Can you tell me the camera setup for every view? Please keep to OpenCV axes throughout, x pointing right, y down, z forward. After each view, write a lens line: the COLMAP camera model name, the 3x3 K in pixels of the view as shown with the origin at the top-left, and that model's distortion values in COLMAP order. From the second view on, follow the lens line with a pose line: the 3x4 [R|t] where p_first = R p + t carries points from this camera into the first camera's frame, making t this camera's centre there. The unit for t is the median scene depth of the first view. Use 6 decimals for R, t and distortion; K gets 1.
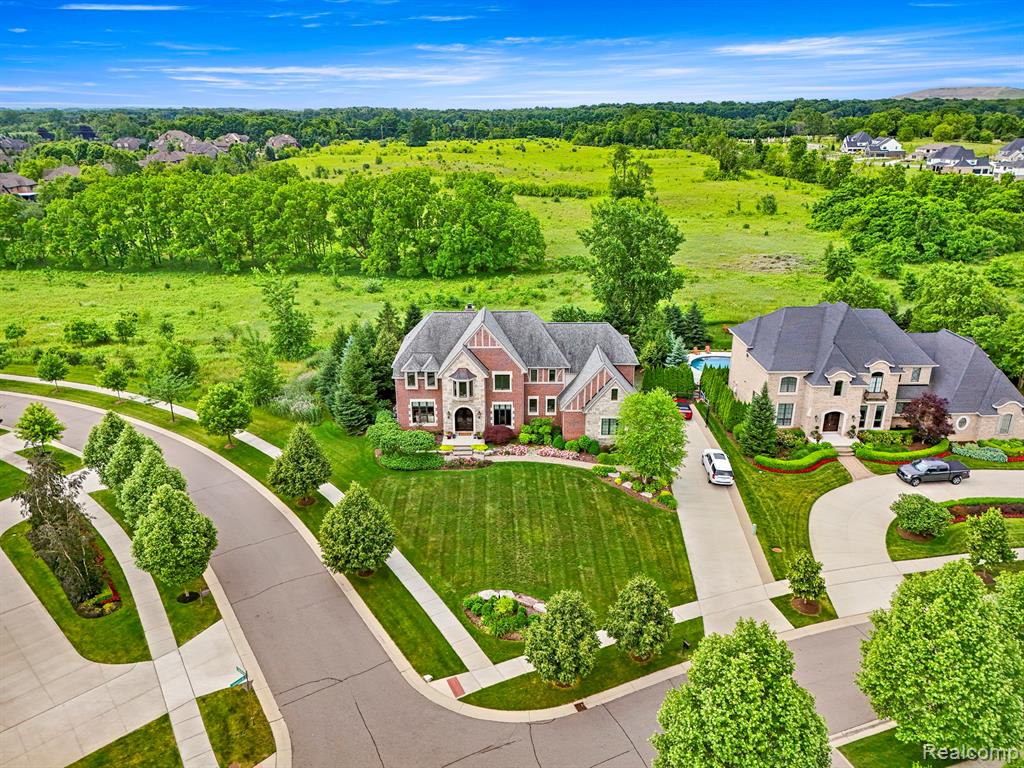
lens RADIAL K [[752.7, 0, 515.2], [0, 752.7, 380.5], [0, 0, 1]] dist [0.061273, -0.062664]
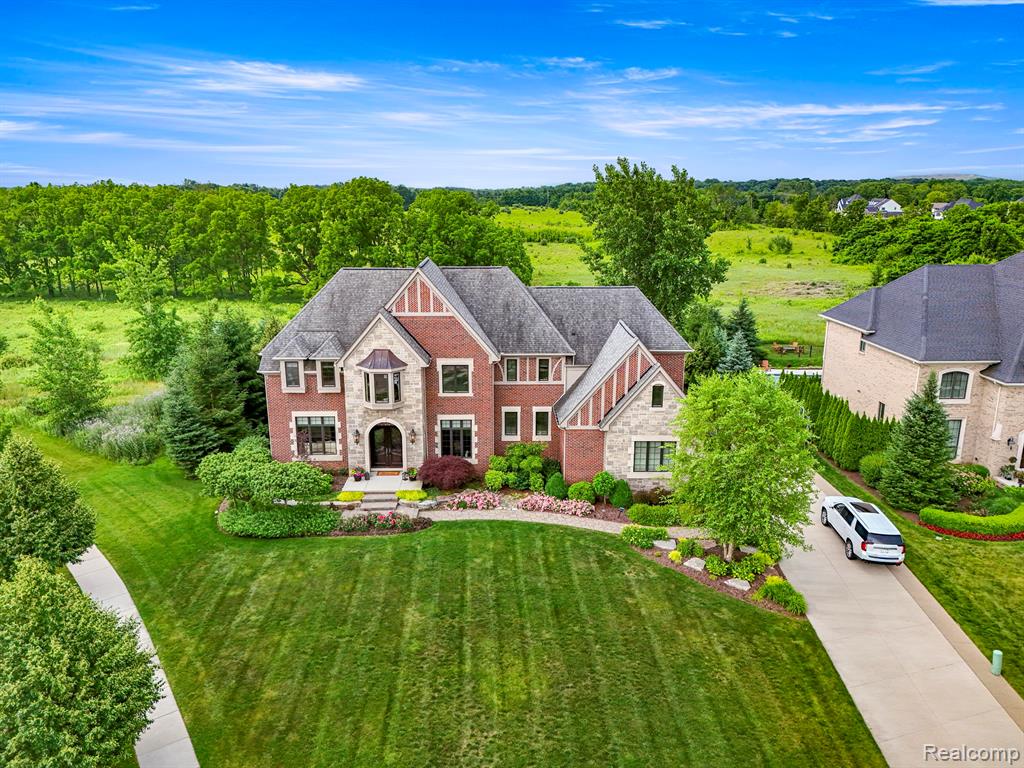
lens RADIAL K [[752.7, 0, 515.2], [0, 752.7, 380.5], [0, 0, 1]] dist [0.061273, -0.062664]
pose [[0.999856, -0.000915, 0.016961, 0.018266], [0.002683, 0.994517, -0.104543, 0.062691], [-0.016772, 0.104573, 0.994376, 0.441183]]
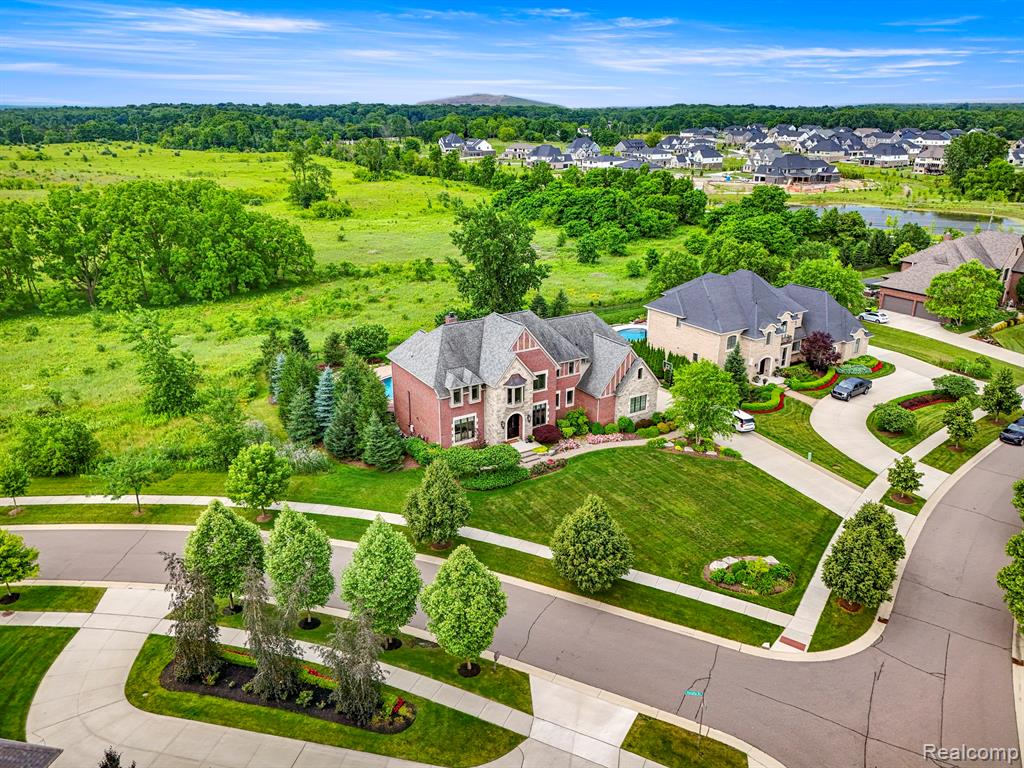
lens RADIAL K [[752.7, 0, 515.2], [0, 752.7, 380.5], [0, 0, 1]] dist [0.061273, -0.062664]
pose [[0.847043, -0.175198, 0.501820, -0.550009], [0.176539, 0.983251, 0.045290, -0.051266], [-0.501350, 0.050228, 0.863786, 0.149134]]
